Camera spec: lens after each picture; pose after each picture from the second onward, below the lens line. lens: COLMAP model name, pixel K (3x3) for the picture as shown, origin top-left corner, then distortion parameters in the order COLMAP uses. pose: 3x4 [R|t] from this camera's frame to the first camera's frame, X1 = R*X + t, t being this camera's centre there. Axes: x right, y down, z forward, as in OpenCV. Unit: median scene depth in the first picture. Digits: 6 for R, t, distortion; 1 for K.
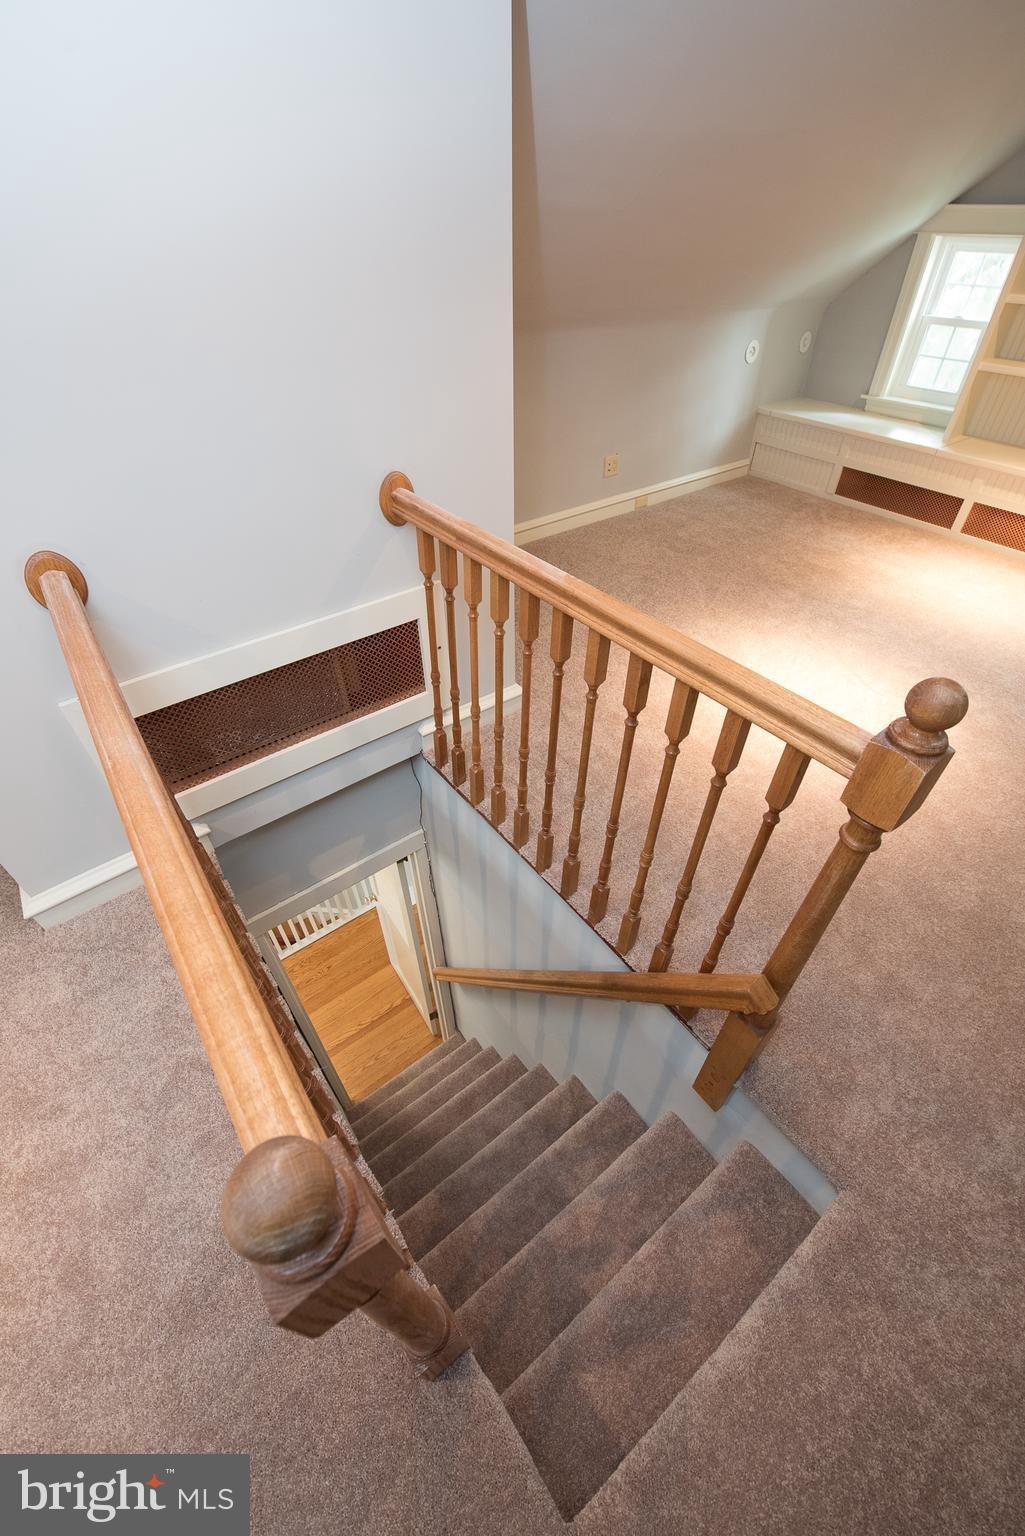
lens RADIAL K [[608.5, 0, 512.5], [0, 608.5, 768.0], [0, 0, 1]] dist [-0.016160, -0.002436]
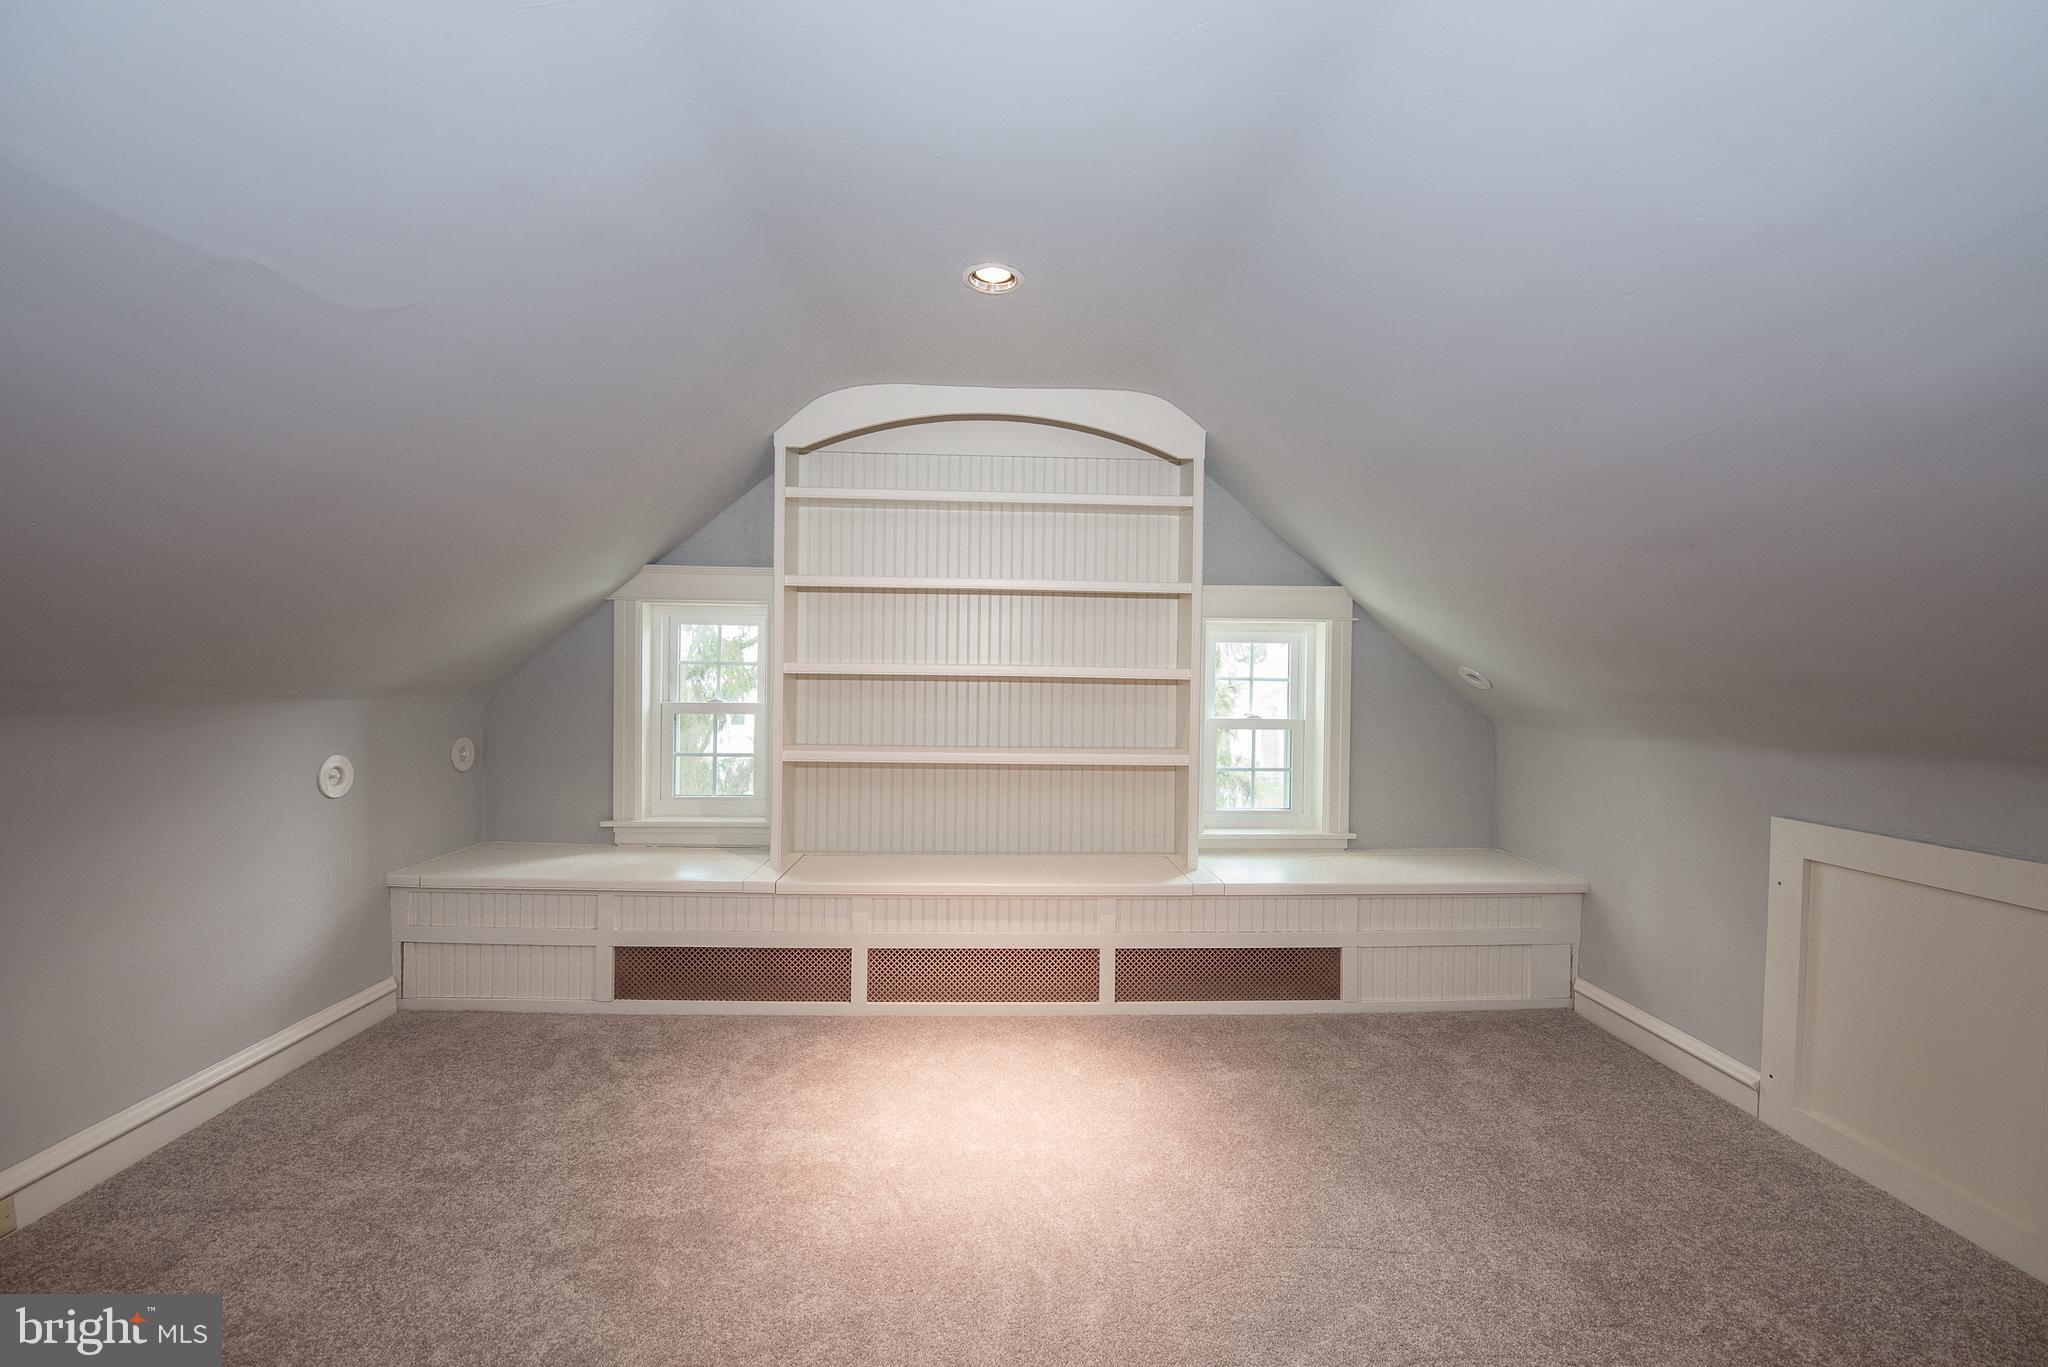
lens RADIAL K [[811.4, 0, 1020.4], [0, 811.4, 683.1], [0, 0, 1]] dist [-0.016160, -0.002436]
pose [[0.568375, 0.011188, 0.822693, 0.195594], [0.536201, 0.753368, -0.380691, -0.238287], [-0.624050, 0.657504, 0.422197, 0.378317]]
